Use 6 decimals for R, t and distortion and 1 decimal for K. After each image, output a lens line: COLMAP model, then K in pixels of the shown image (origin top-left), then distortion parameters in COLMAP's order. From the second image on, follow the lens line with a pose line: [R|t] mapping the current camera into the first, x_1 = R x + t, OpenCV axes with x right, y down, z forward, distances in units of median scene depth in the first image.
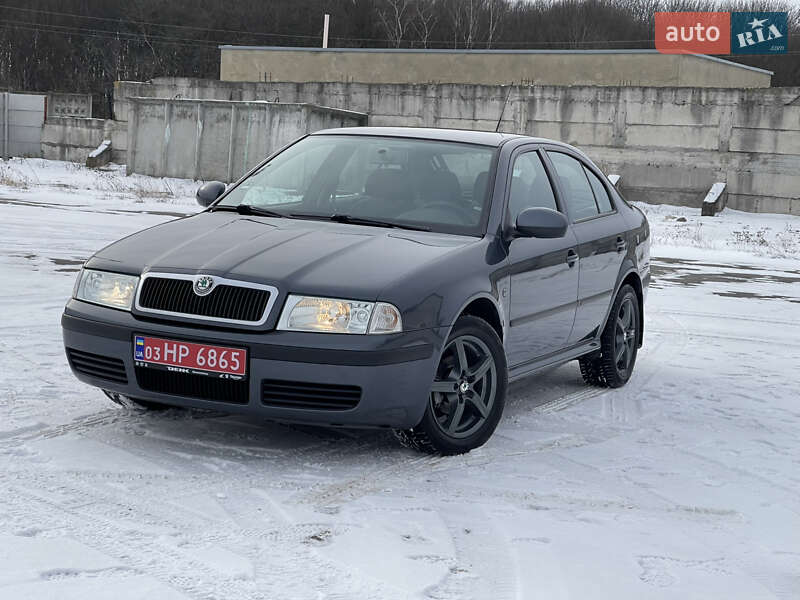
lens RADIAL K [[1482.0, 0, 378.0], [0, 1482.0, 316.6], [0, 0, 1]] dist [0.220708, 0.128214]
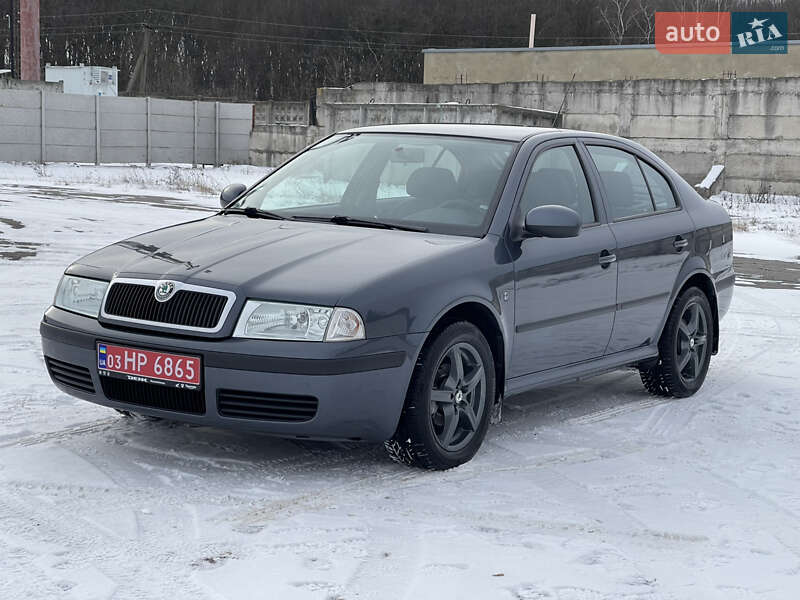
lens RADIAL K [[1486.3, 0, 400.1], [0, 1486.3, 286.9], [0, 0, 1]] dist [0.266360, 0.030212]
pose [[0.990287, -0.004228, -0.138973, 0.156040], [0.001299, 0.999775, -0.021163, -0.002680], [0.139031, 0.020777, 0.990070, 0.055670]]
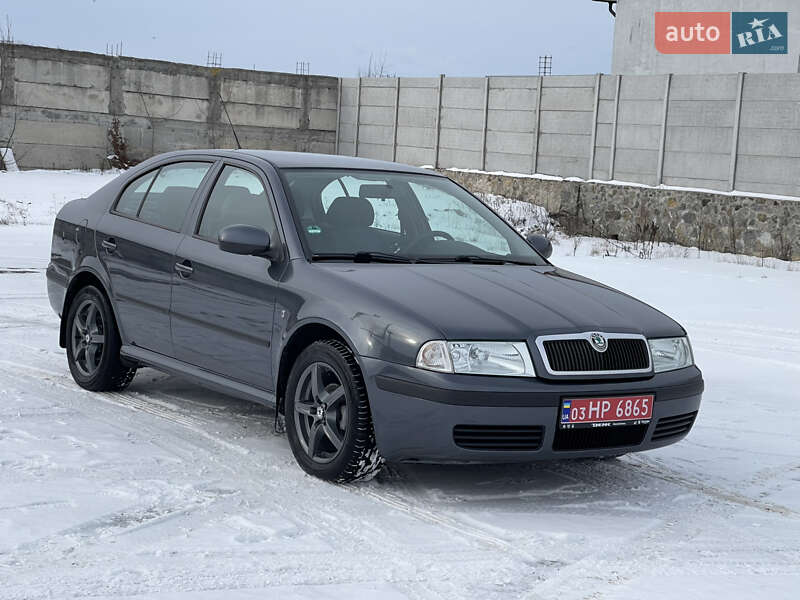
lens RADIAL K [[1486.3, 0, 400.1], [0, 1486.3, 286.9], [0, 0, 1]] dist [0.266360, 0.030212]
pose [[0.496432, -0.105049, 0.861696, -1.018294], [0.066713, 0.994332, 0.082784, -0.145706], [-0.865508, 0.016390, 0.500626, 0.544544]]
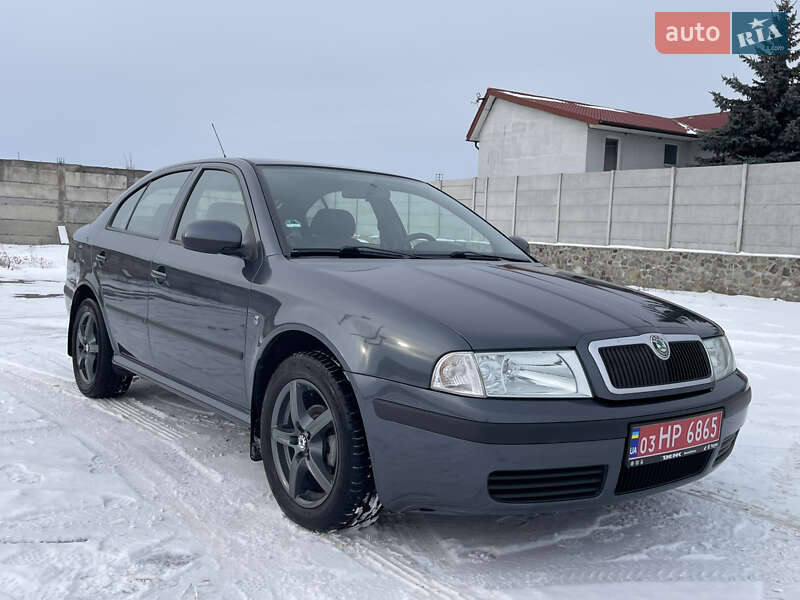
lens RADIAL K [[767.8, 0, 403.0], [0, 767.8, 308.6], [0, 0, 1]] dist [0.085755, -0.001862]
pose [[0.443161, -0.118834, 0.888531, -0.515644], [0.083841, 0.992325, 0.090899, -0.085556], [-0.892513, 0.034213, 0.449722, 0.863488]]
